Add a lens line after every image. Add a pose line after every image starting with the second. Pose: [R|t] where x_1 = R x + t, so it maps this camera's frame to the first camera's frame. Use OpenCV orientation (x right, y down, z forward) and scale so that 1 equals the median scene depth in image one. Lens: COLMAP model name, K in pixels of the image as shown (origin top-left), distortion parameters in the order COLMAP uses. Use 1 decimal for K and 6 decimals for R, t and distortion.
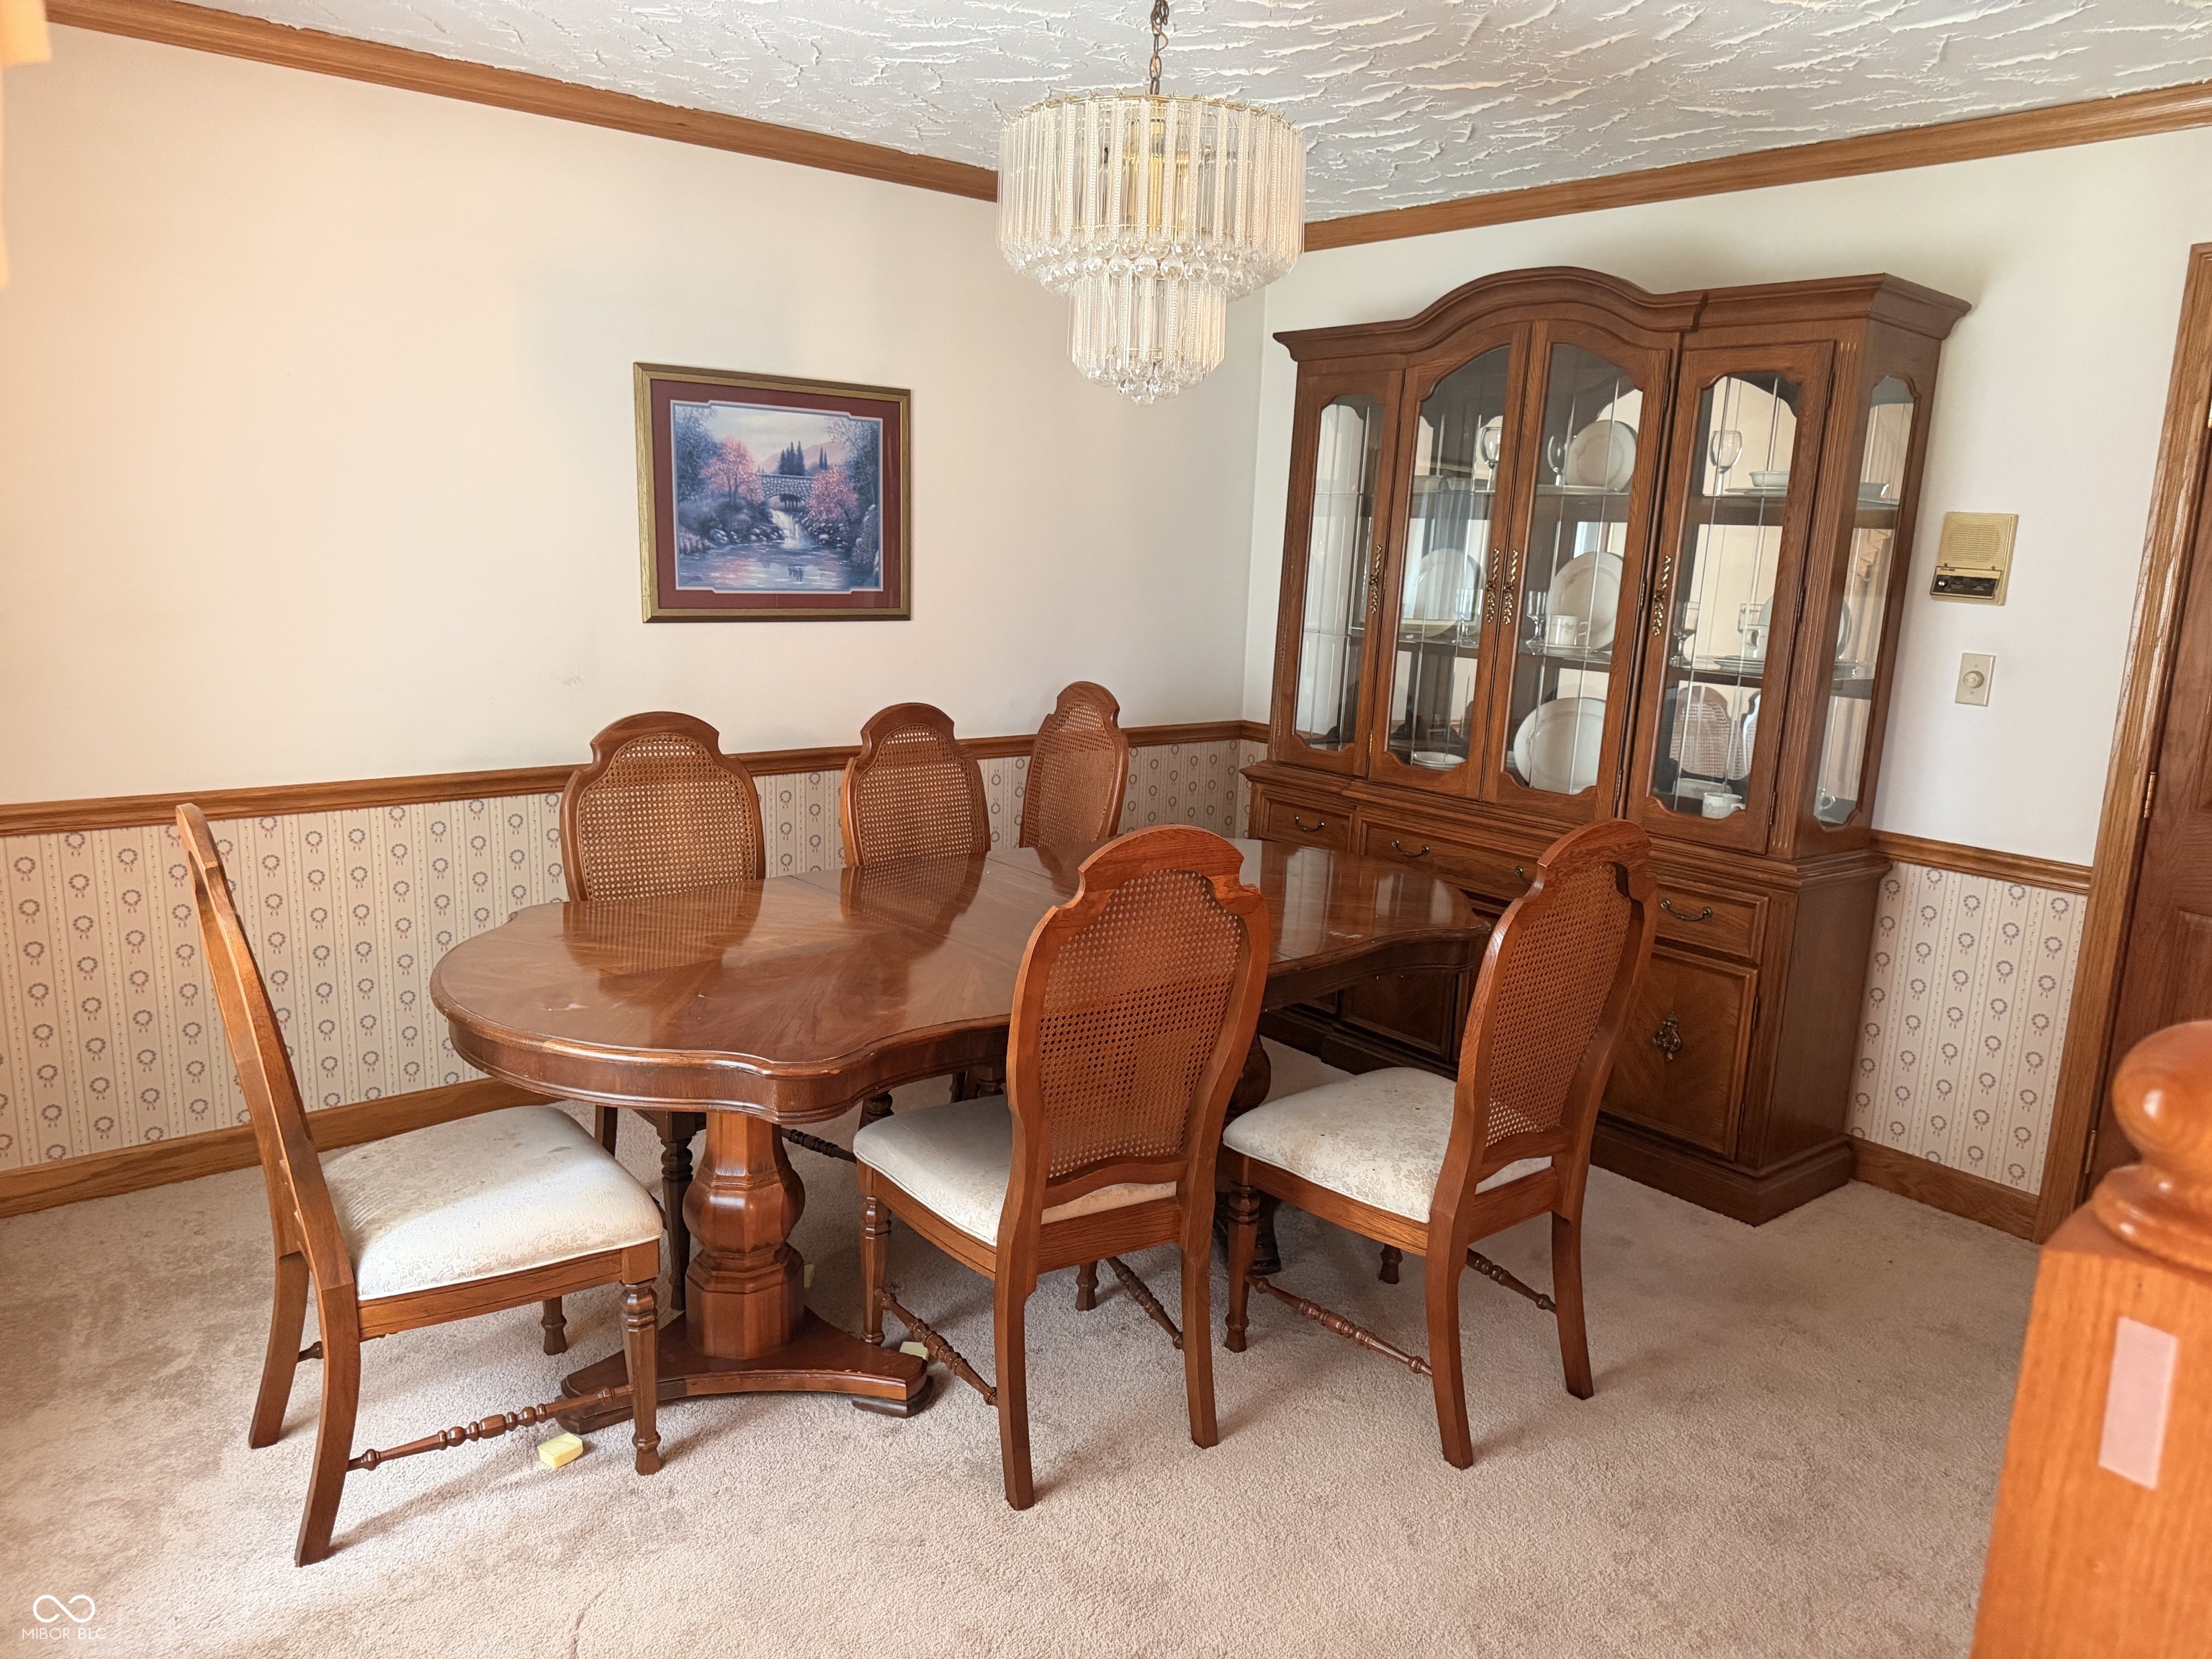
lens RADIAL K [[1582.7, 0, 1102.4], [0, 1582.7, 832.8], [0, 0, 1]] dist [0.070418, -0.093250]
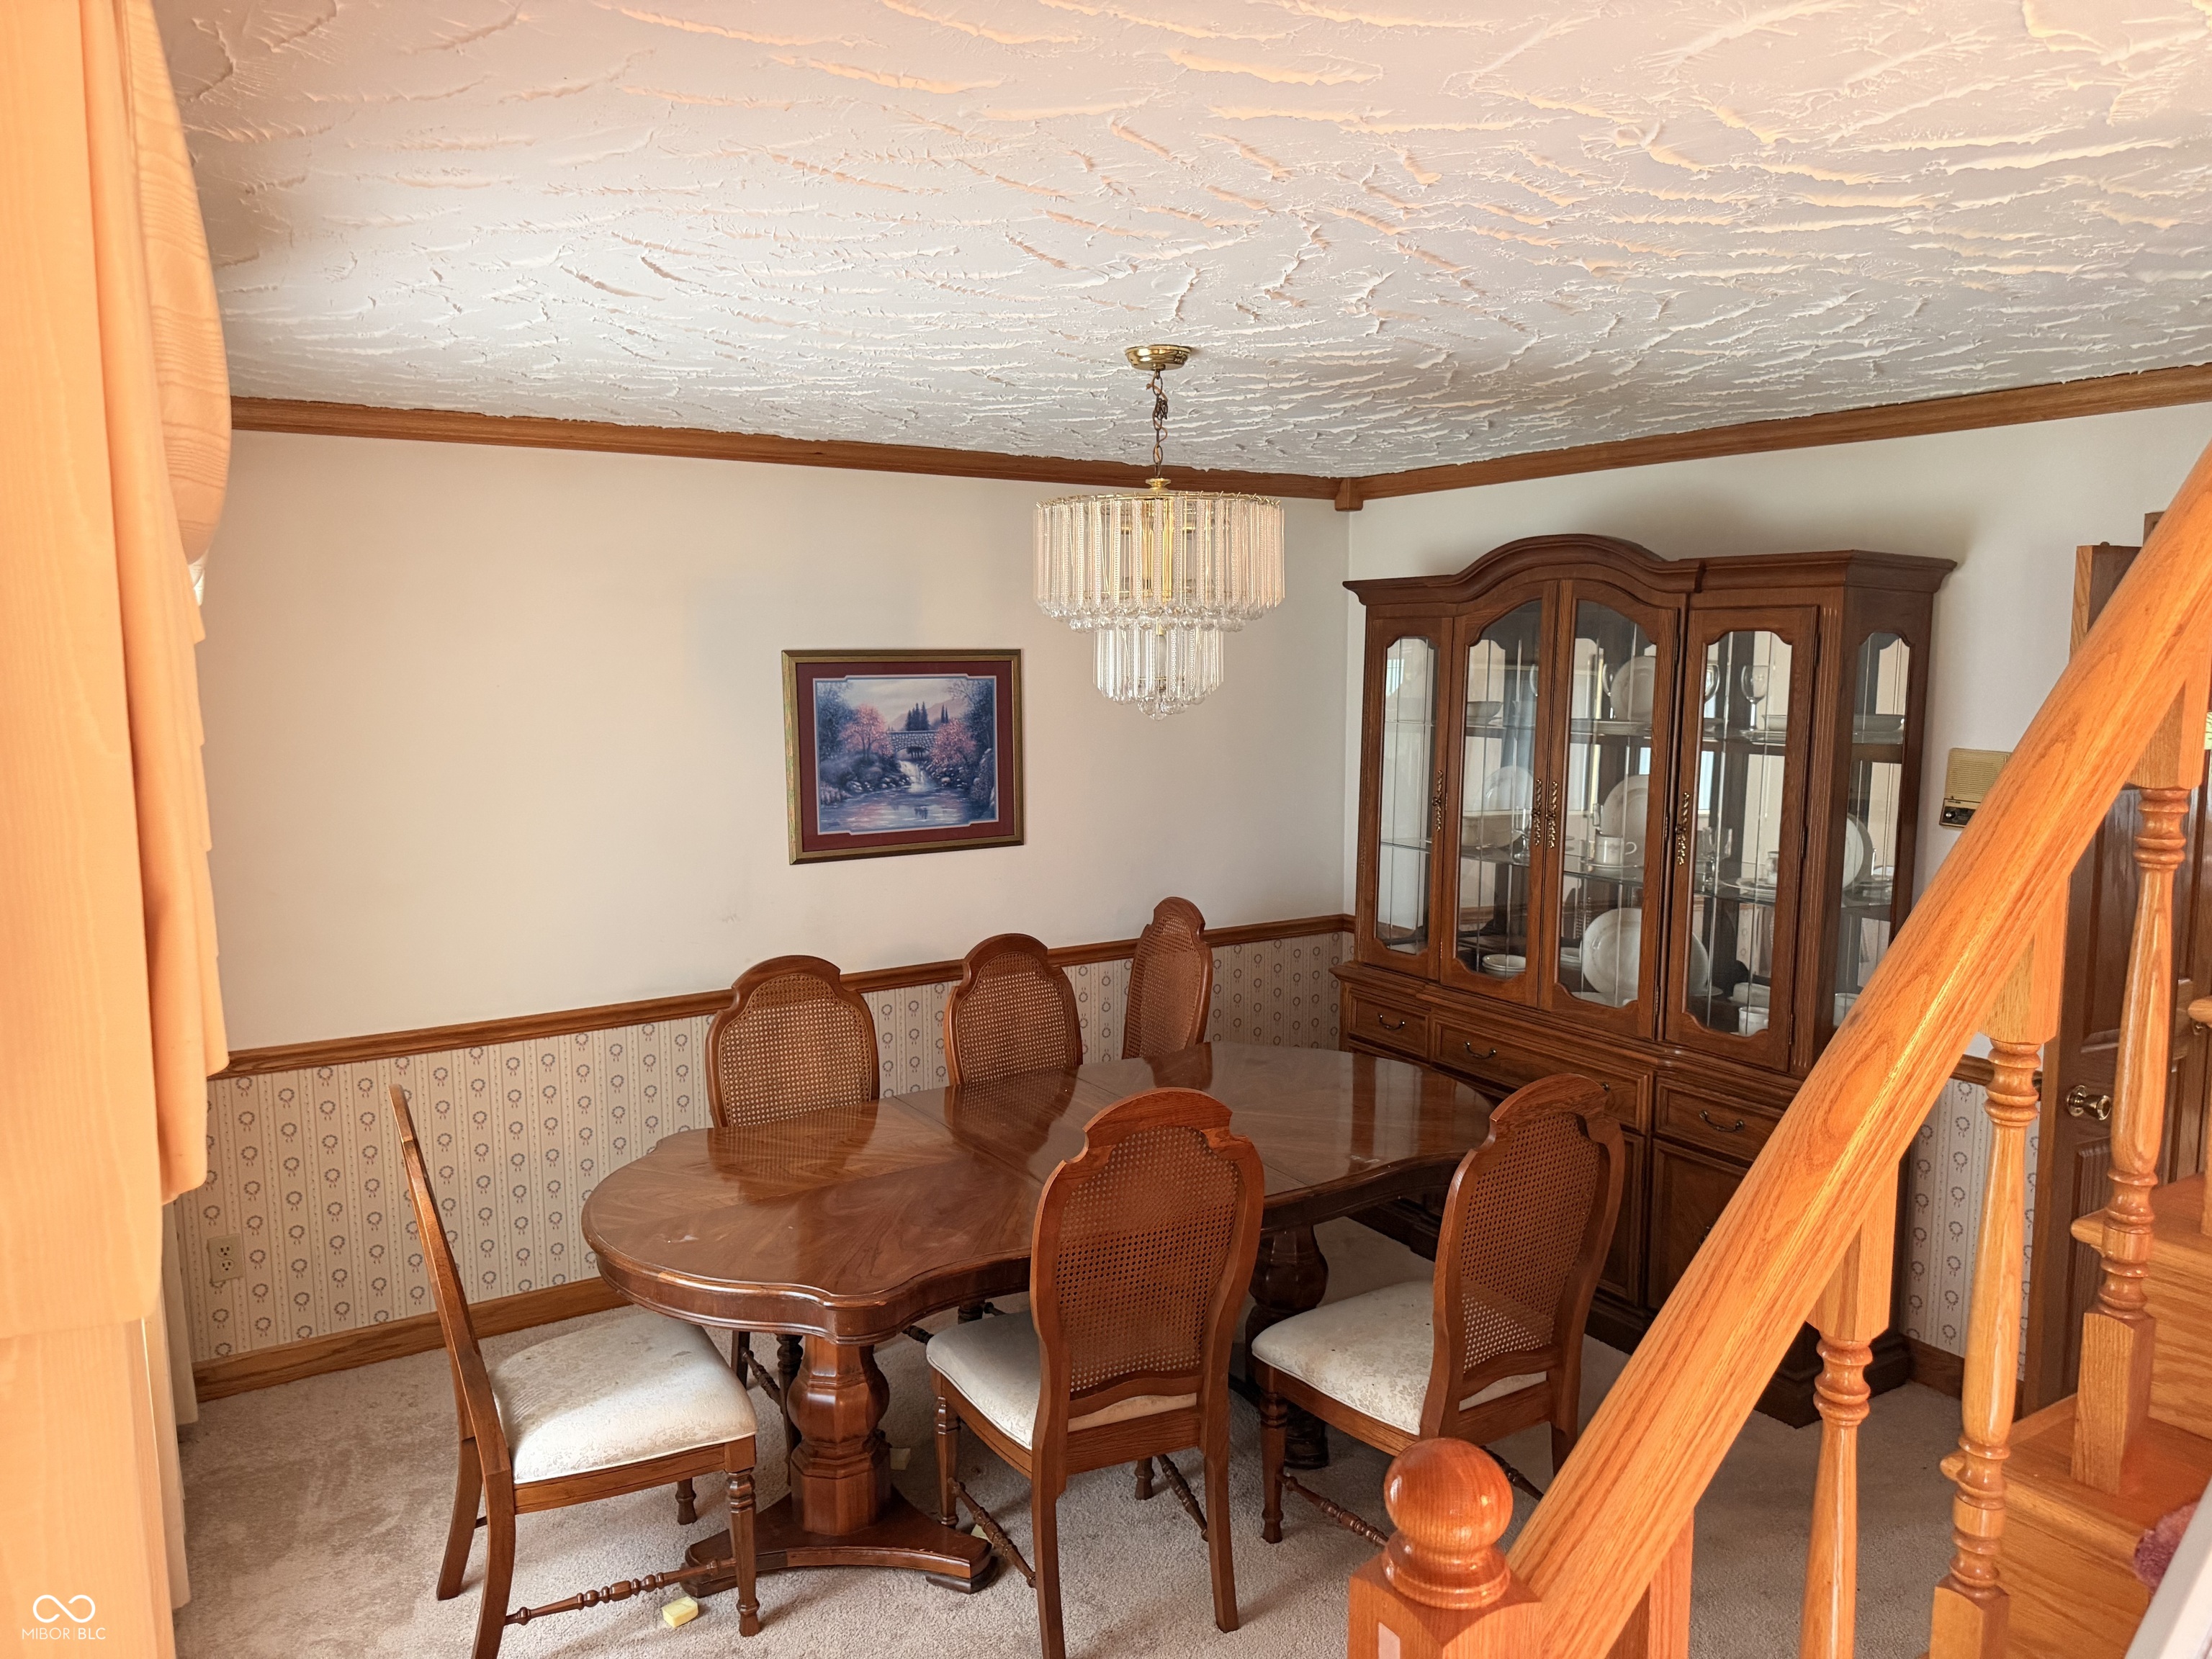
lens RADIAL K [[1582.7, 0, 1106.1], [0, 1582.7, 819.1], [0, 0, 1]] dist [0.070418, -0.093250]
pose [[0.990832, -0.024739, -0.132818, 0.116634], [0.013737, 0.996445, -0.083119, -0.077828], [0.134402, 0.080532, 0.987649, -0.143949]]
